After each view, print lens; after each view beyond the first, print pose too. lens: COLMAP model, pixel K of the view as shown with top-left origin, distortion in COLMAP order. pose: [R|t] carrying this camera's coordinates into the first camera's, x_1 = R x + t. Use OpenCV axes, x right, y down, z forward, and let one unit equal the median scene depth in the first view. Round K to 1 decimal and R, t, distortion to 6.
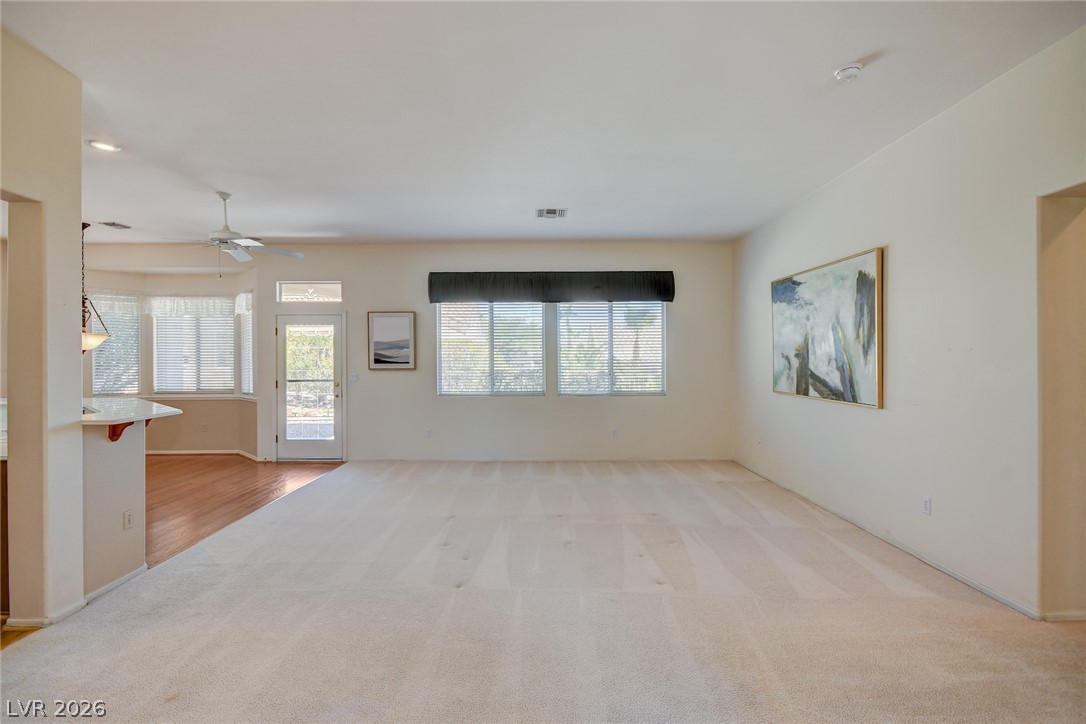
lens RADIAL K [[530.5, 0, 543.0], [0, 530.5, 362.0], [0, 0, 1]] dist [0.003803, 0.000139]
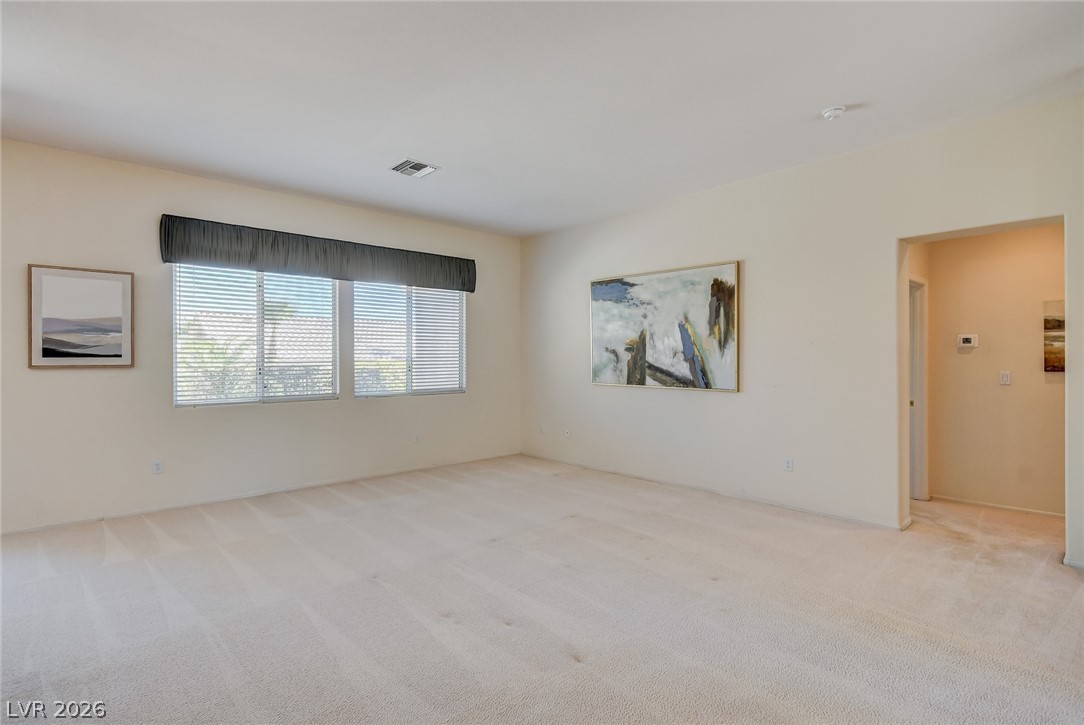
lens RADIAL K [[533.3, 0, 532.7], [0, 533.3, 358.6], [0, 0, 1]] dist [0.004303, 0.001044]
pose [[0.746614, 0.001543, 0.665256, -0.420783], [0.002549, 0.999983, -0.005180, 0.012209], [-0.665252, 0.005563, 0.746598, 0.306637]]
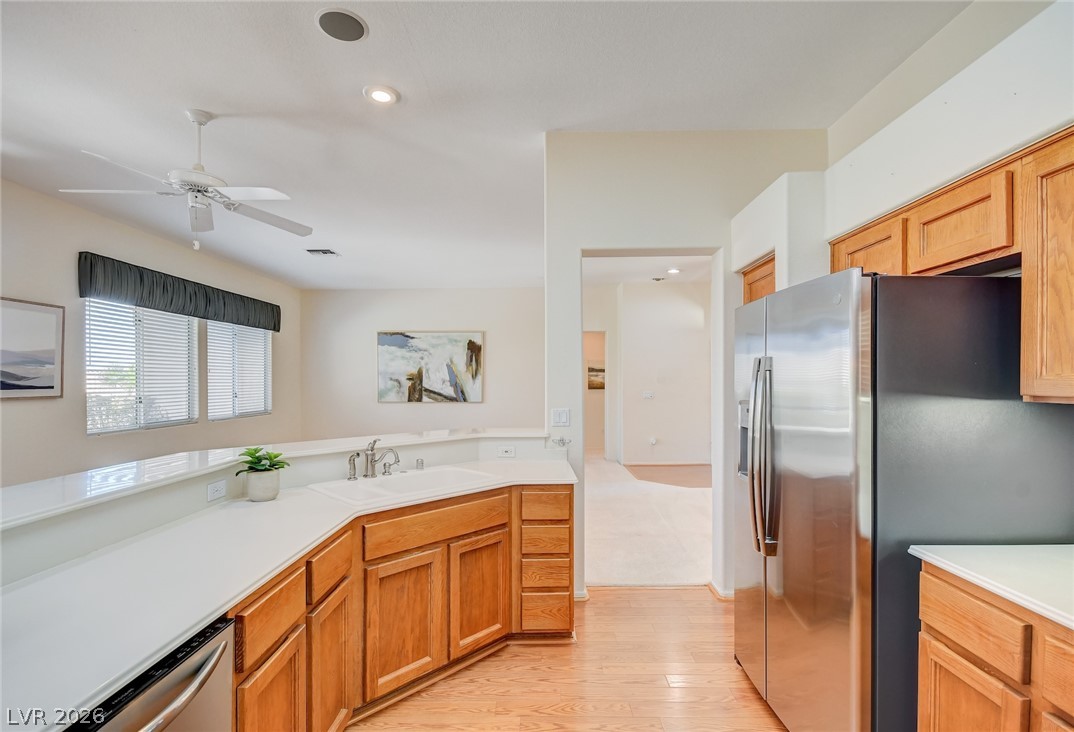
lens RADIAL K [[492.2, 0, 538.8], [0, 492.2, 381.2], [0, 0, 1]] dist [-0.000420, -0.000663]
pose [[0.009353, 0.000796, 0.999956, -1.128161], [0.008613, 0.999963, -0.000877, -0.000384], [-0.999919, 0.008621, 0.009346, 0.577484]]
